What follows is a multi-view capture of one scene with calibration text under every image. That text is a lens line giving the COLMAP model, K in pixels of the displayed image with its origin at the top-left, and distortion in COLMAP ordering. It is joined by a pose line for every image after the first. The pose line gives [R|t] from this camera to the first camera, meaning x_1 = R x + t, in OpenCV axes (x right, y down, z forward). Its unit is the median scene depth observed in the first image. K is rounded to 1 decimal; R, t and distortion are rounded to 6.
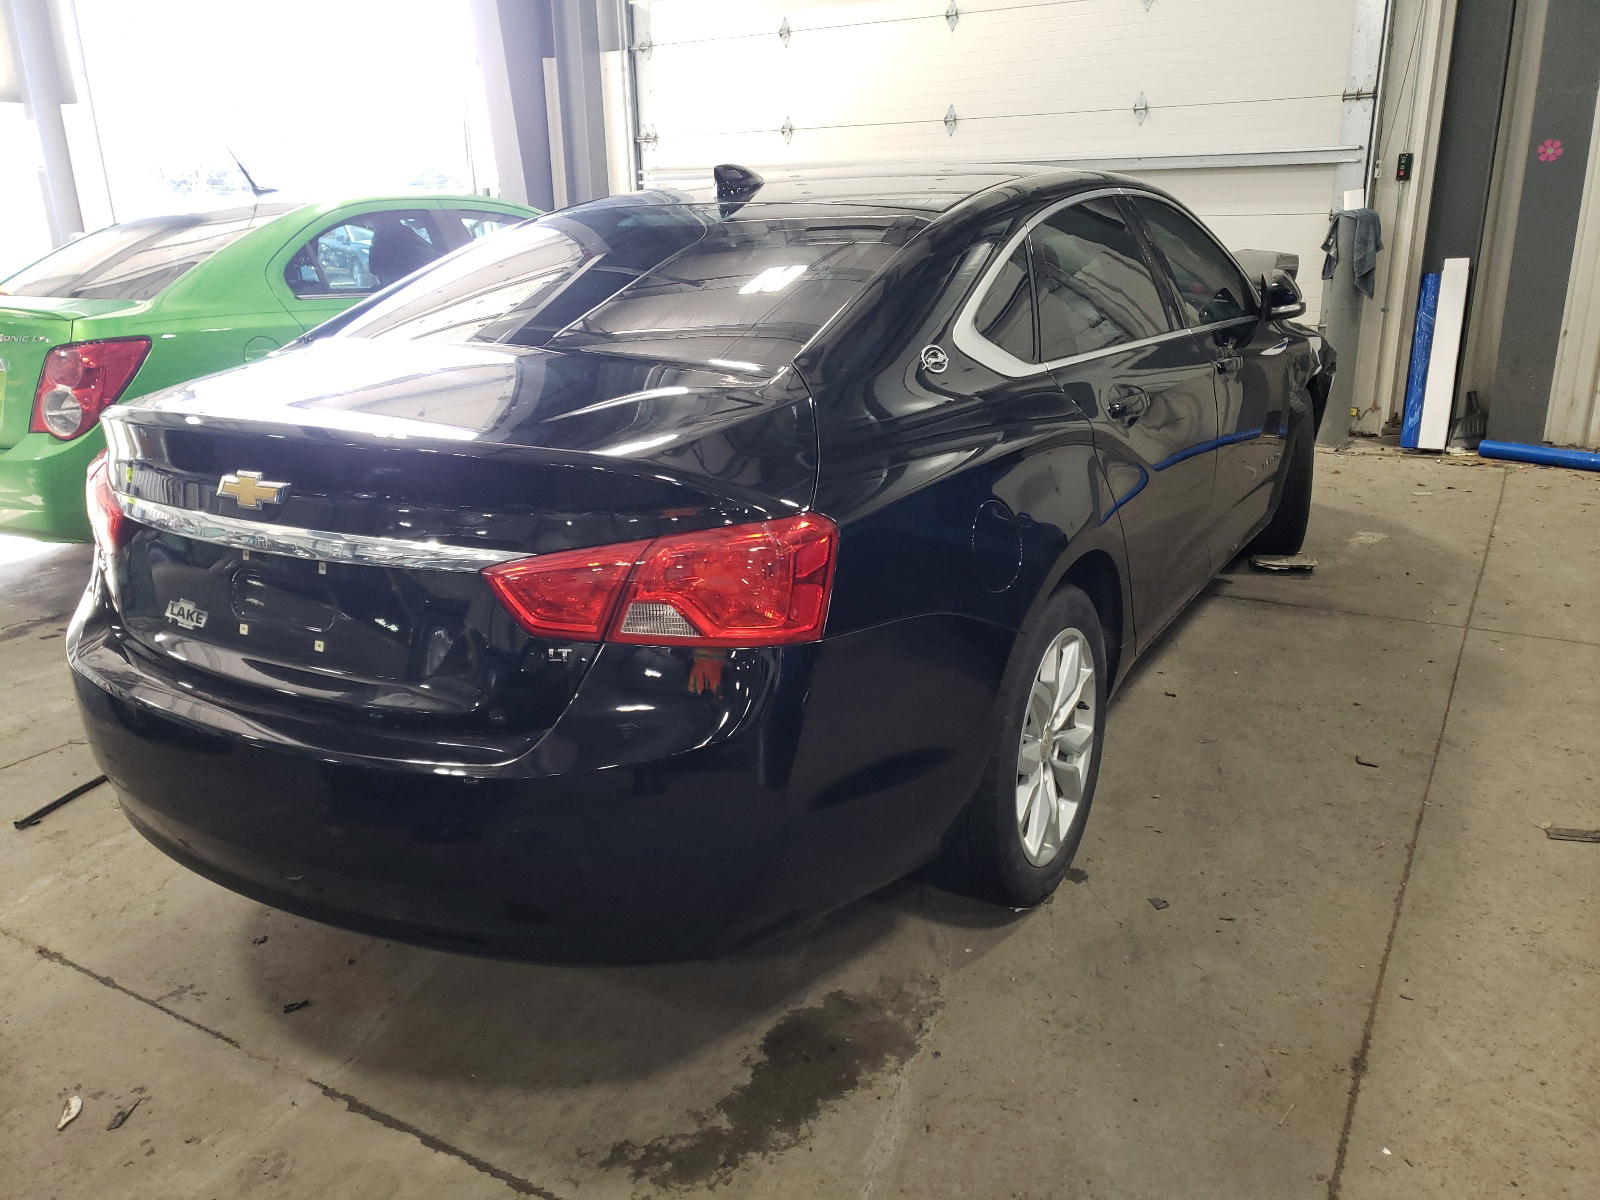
lens RADIAL K [[1253.4, 0, 800.0], [0, 1253.4, 600.0], [0, 0, 1]] dist [0.034669, 0.000817]
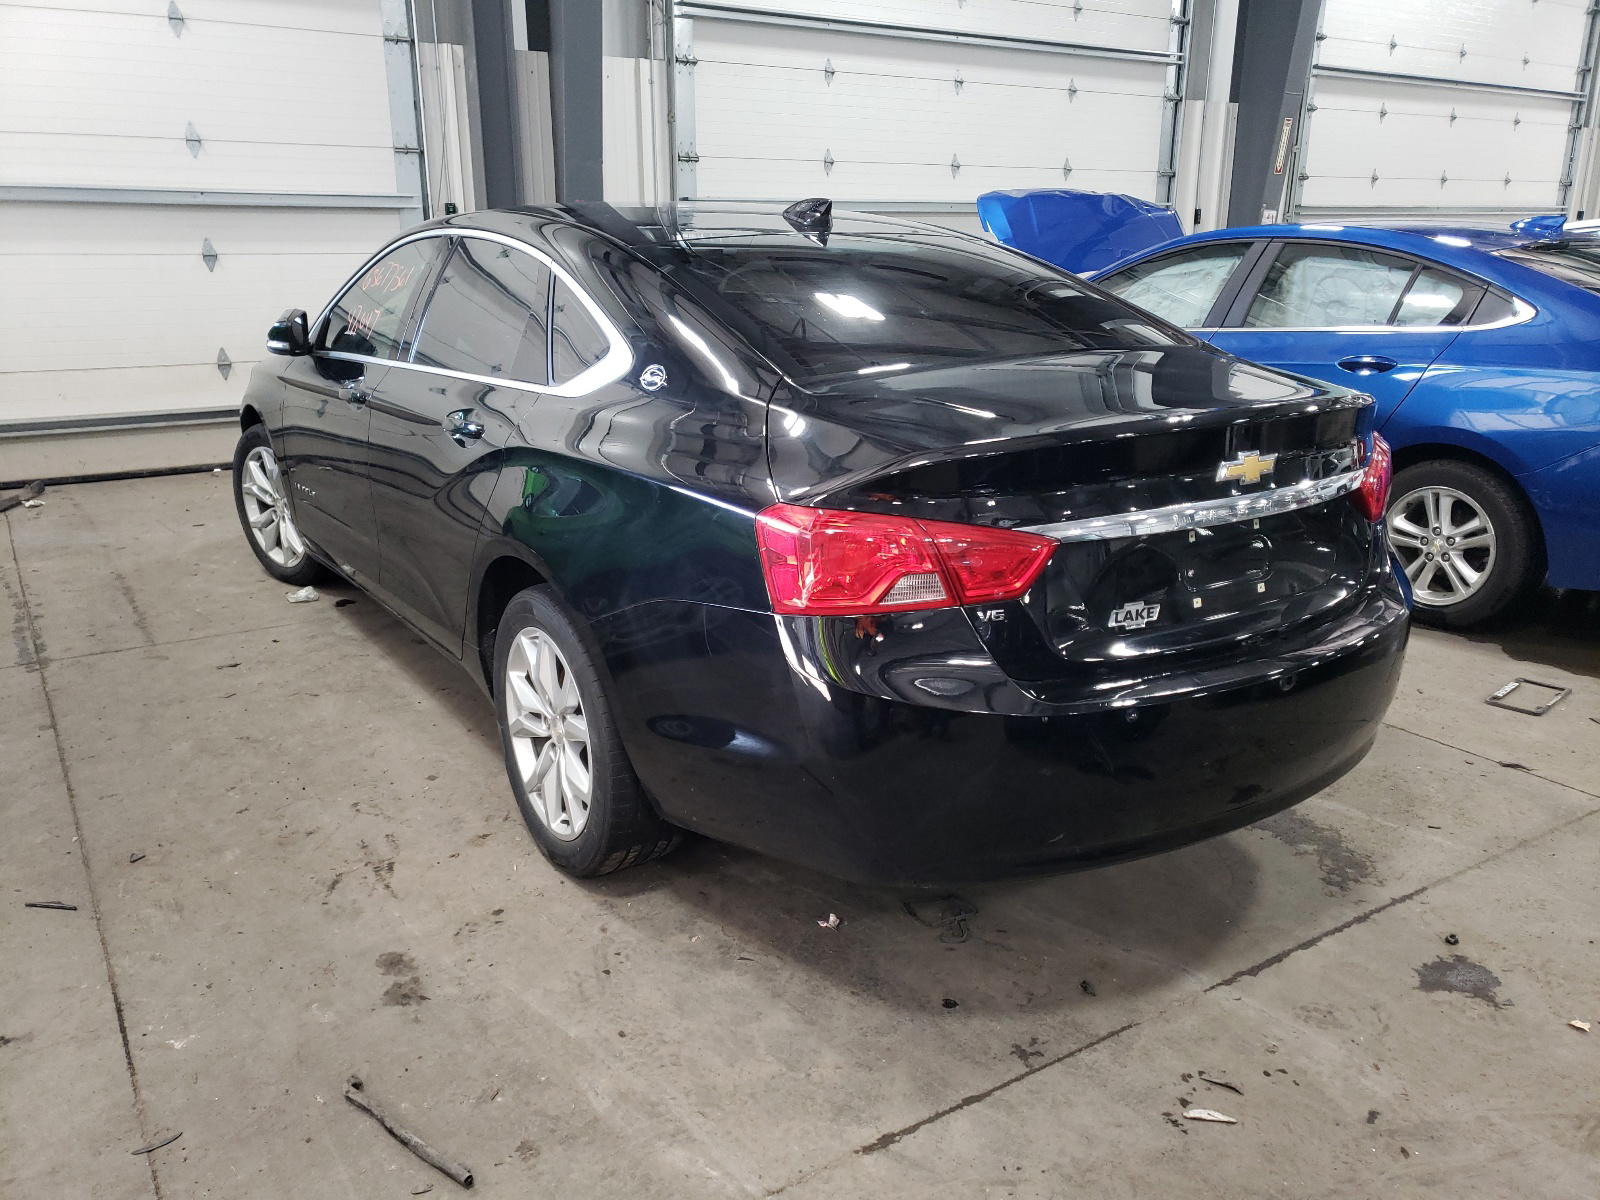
lens RADIAL K [[1253.4, 0, 800.0], [0, 1253.4, 600.0], [0, 0, 1]] dist [0.034669, 0.000817]
pose [[0.429853, -0.230880, 0.872881, -1.514889], [0.259237, 0.957608, 0.125629, -0.204392], [-0.864883, 0.172281, 0.471483, 0.746722]]
